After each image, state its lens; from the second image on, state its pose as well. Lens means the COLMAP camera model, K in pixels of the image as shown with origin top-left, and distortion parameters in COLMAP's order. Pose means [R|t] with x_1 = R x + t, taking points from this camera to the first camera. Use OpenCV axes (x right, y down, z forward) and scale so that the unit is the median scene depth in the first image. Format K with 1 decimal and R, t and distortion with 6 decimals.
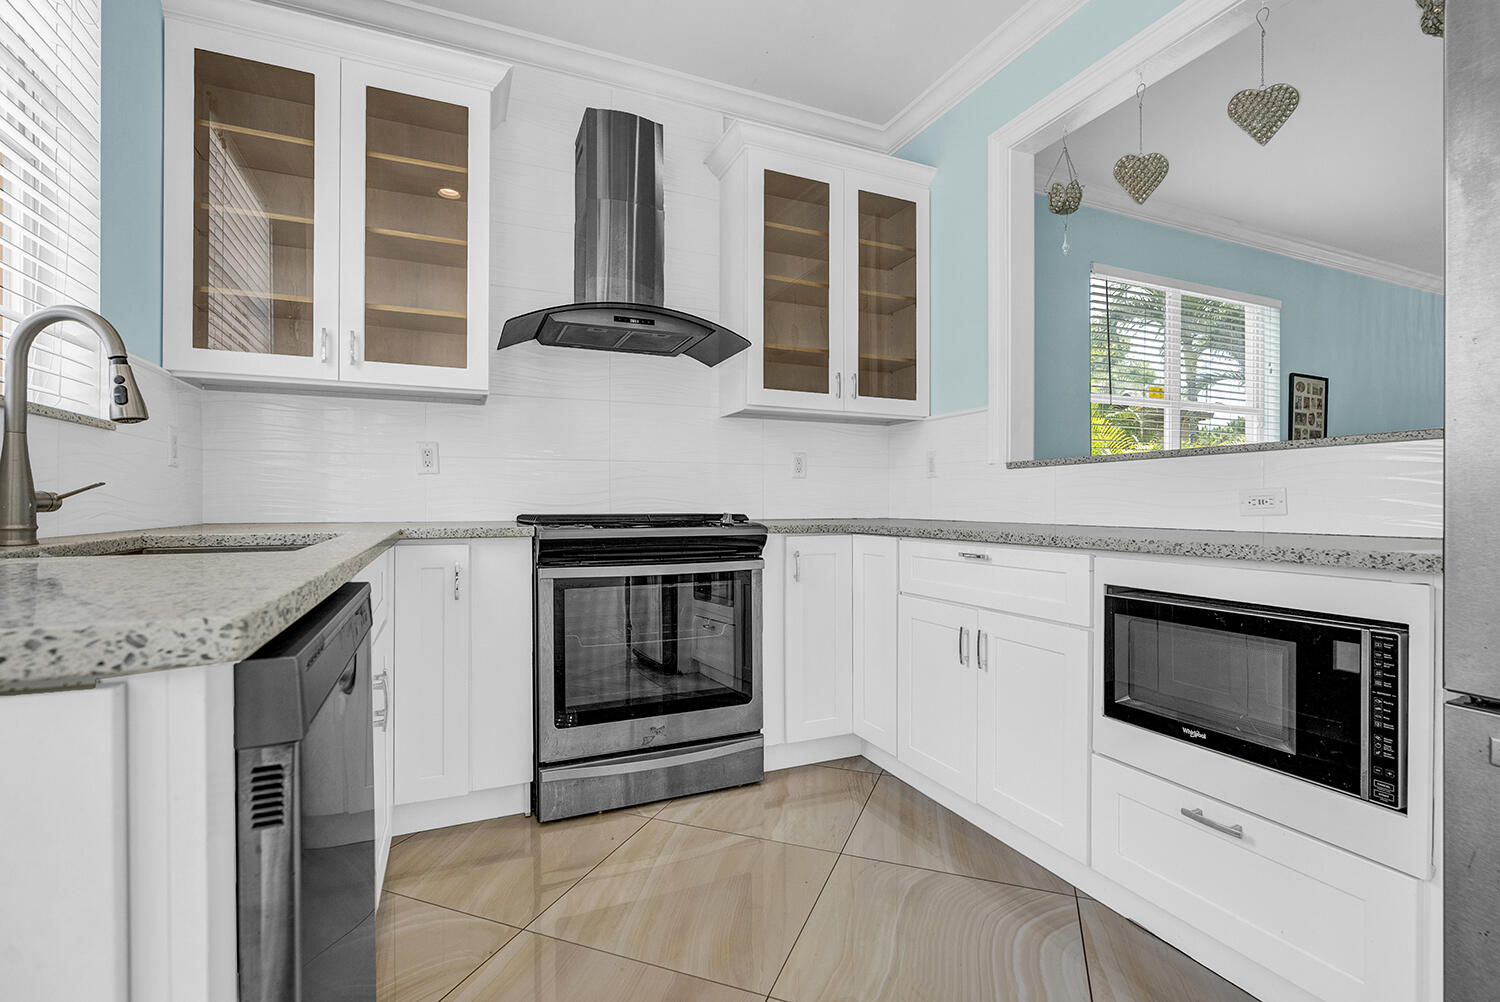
lens RADIAL K [[702.2, 0, 770.3], [0, 702.2, 507.3], [0, 0, 1]] dist [-0.012045, 0.003042]
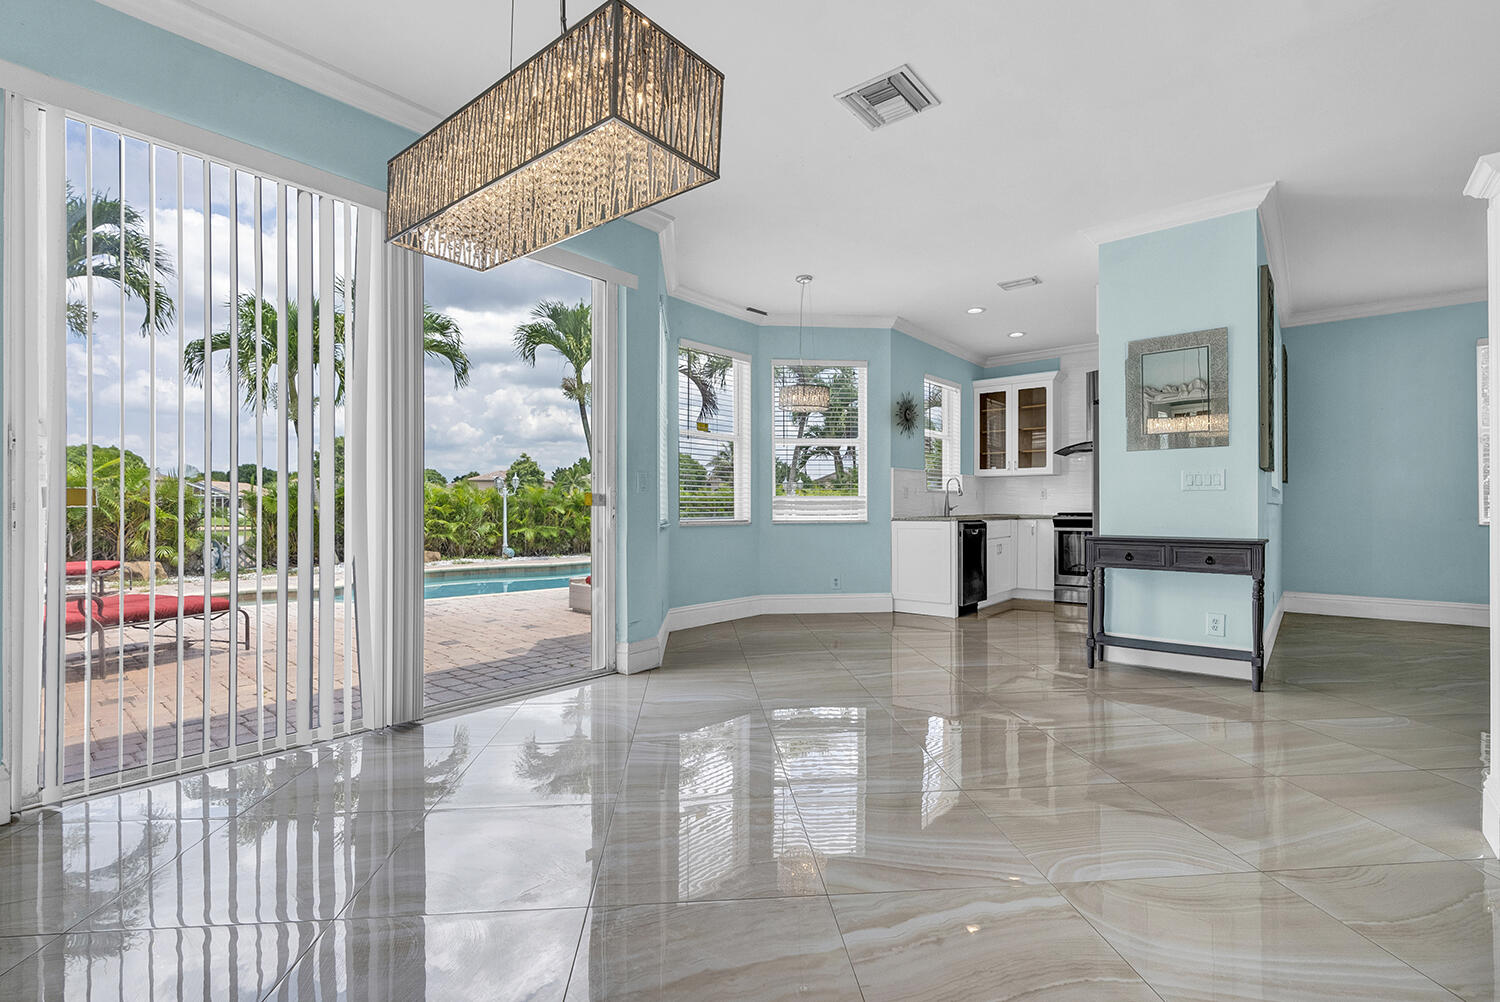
lens RADIAL K [[702.2, 0, 758.3], [0, 702.2, 506.1], [0, 0, 1]] dist [-0.012045, 0.003042]
pose [[0.451413, -0.003650, -0.892307, 1.917233], [-0.001520, 0.999987, -0.004860, 0.000373], [0.892314, 0.003550, 0.451402, -1.708109]]
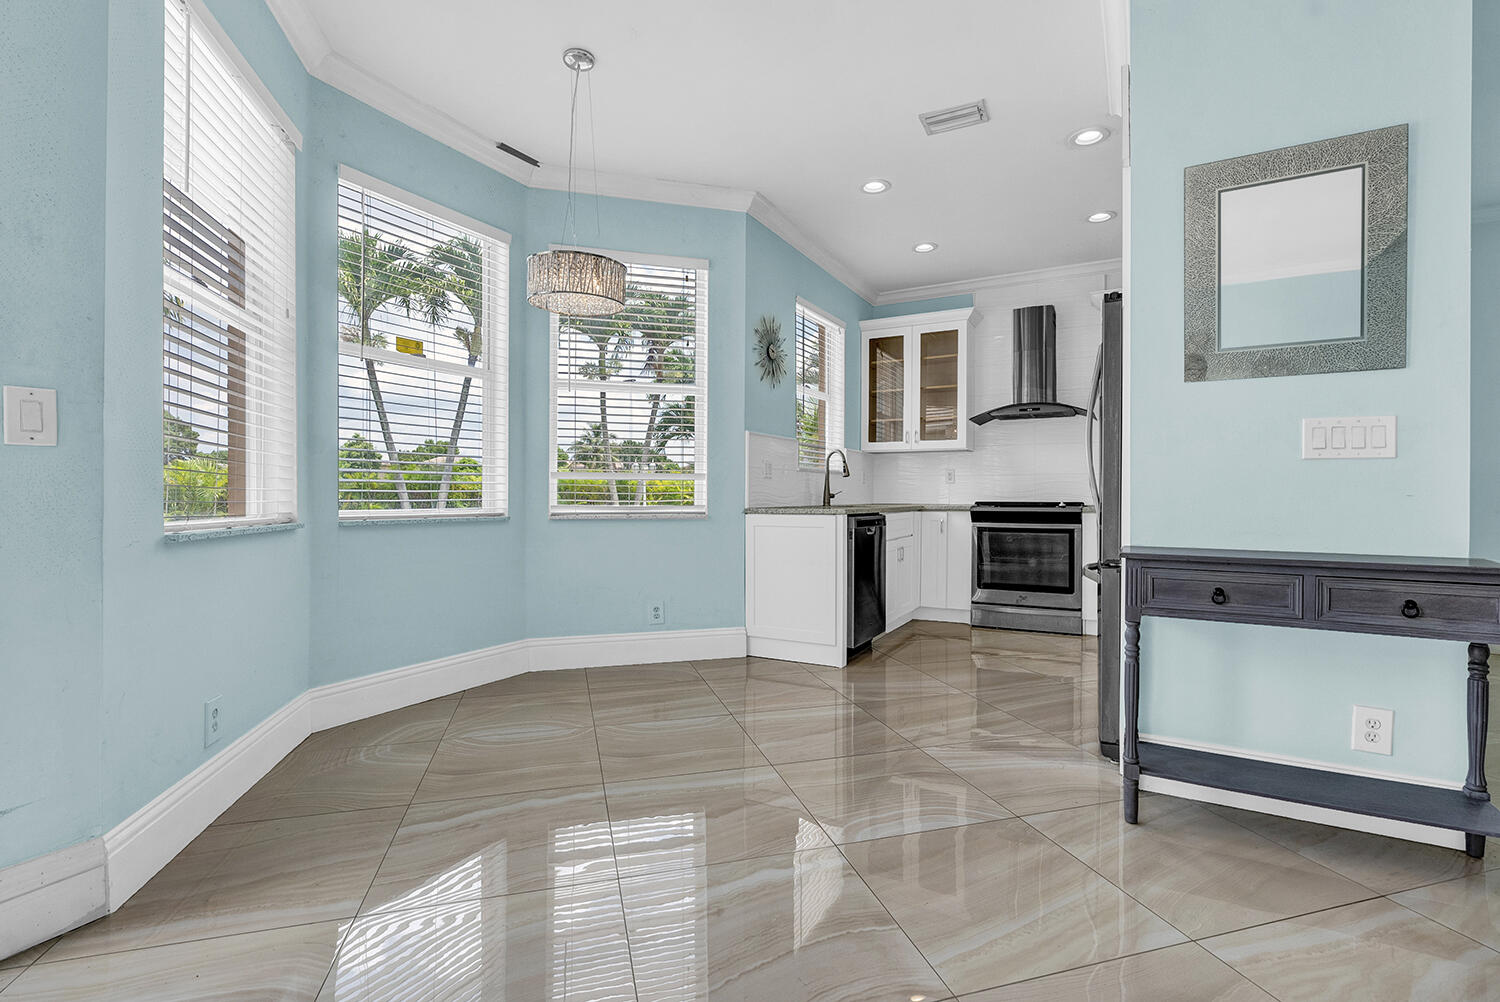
lens RADIAL K [[702.2, 0, 753.2], [0, 702.2, 497.6], [0, 0, 1]] dist [-0.012045, 0.003042]
pose [[0.602369, 0.003576, -0.798210, 1.079101], [-0.005742, 0.999984, 0.000147, 0.003159], [0.798197, 0.004495, 0.602380, -1.015080]]
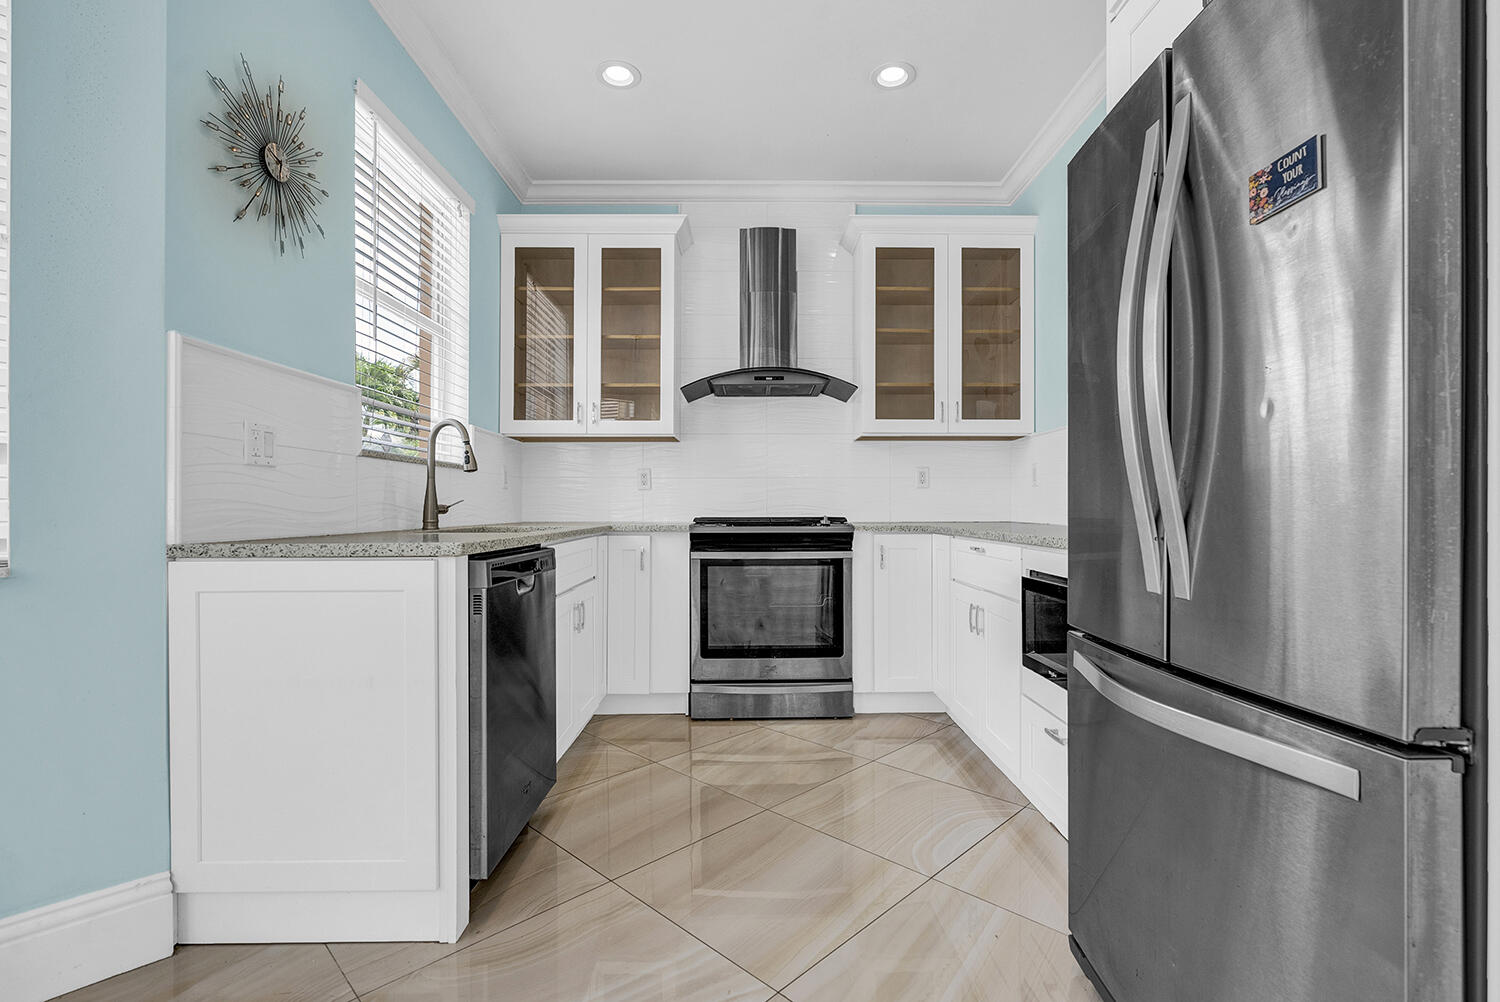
lens RADIAL K [[702.2, 0, 763.8], [0, 702.2, 507.8], [0, 0, 1]] dist [-0.012045, 0.003042]
pose [[0.916792, -0.002510, -0.399357, 0.387006], [-0.000093, 0.999979, -0.006499, 0.000827], [0.399365, 0.005995, 0.916773, -0.308875]]
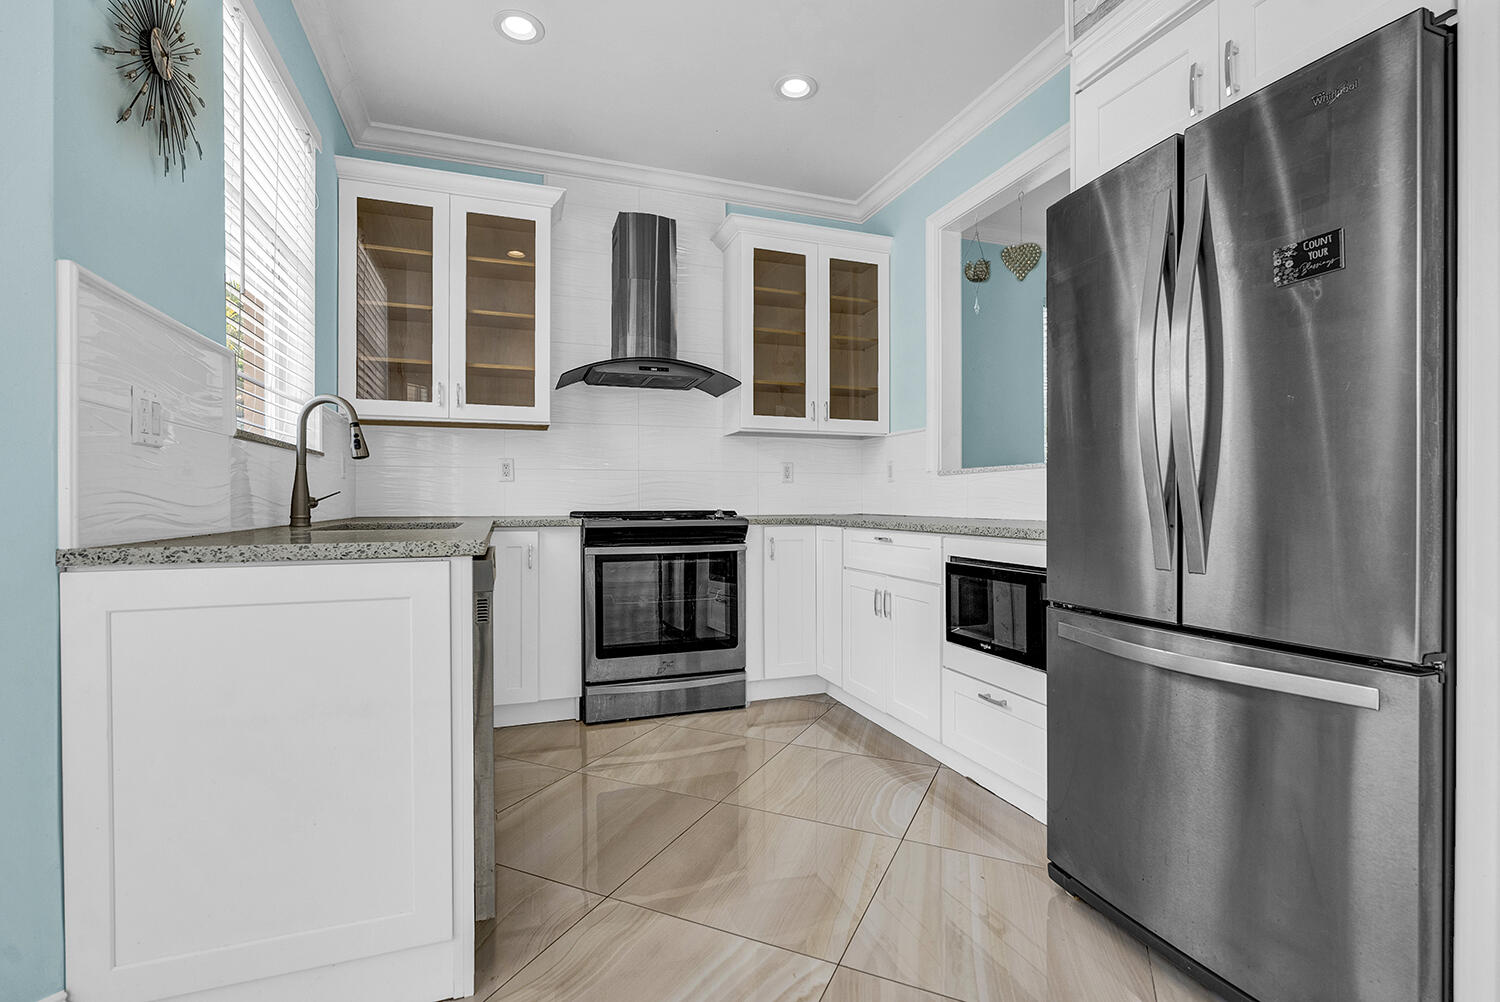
lens RADIAL K [[702.2, 0, 772.0], [0, 702.2, 506.5], [0, 0, 1]] dist [-0.012045, 0.003042]
pose [[0.997892, -0.001026, -0.064891, 0.135885], [0.001084, 0.999999, 0.000852, 0.001280], [0.064890, -0.000921, 0.997892, -0.382913]]
